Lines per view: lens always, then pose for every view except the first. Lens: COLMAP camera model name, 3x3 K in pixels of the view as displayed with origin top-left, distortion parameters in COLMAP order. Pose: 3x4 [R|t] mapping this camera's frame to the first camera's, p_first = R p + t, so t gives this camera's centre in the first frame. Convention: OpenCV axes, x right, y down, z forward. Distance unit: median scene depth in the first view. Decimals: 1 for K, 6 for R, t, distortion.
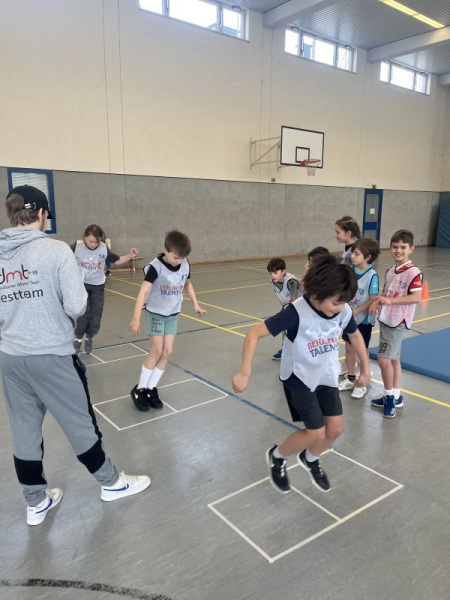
lens RADIAL K [[454.8, 0, 223.8], [0, 454.8, 301.0], [0, 0, 1]] dist [0.058301, -0.079577]
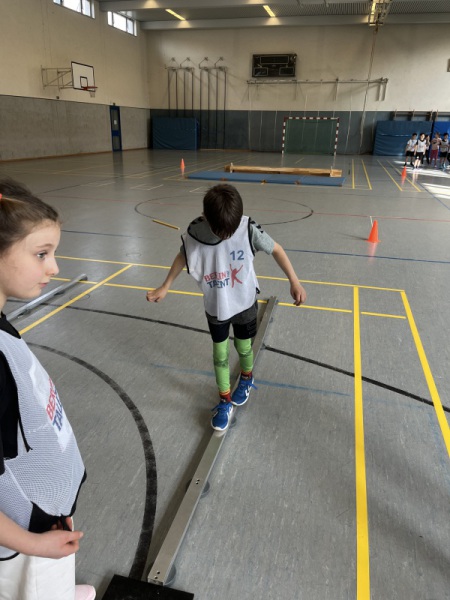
lens RADIAL K [[454.8, 0, 221.3], [0, 454.8, 302.5], [0, 0, 1]] dist [0.058301, -0.079577]
pose [[0.794469, -0.210583, 0.569627, -0.428731], [0.104118, 0.971300, 0.213861, 0.096735], [-0.598314, -0.110598, 0.793592, -0.489859]]
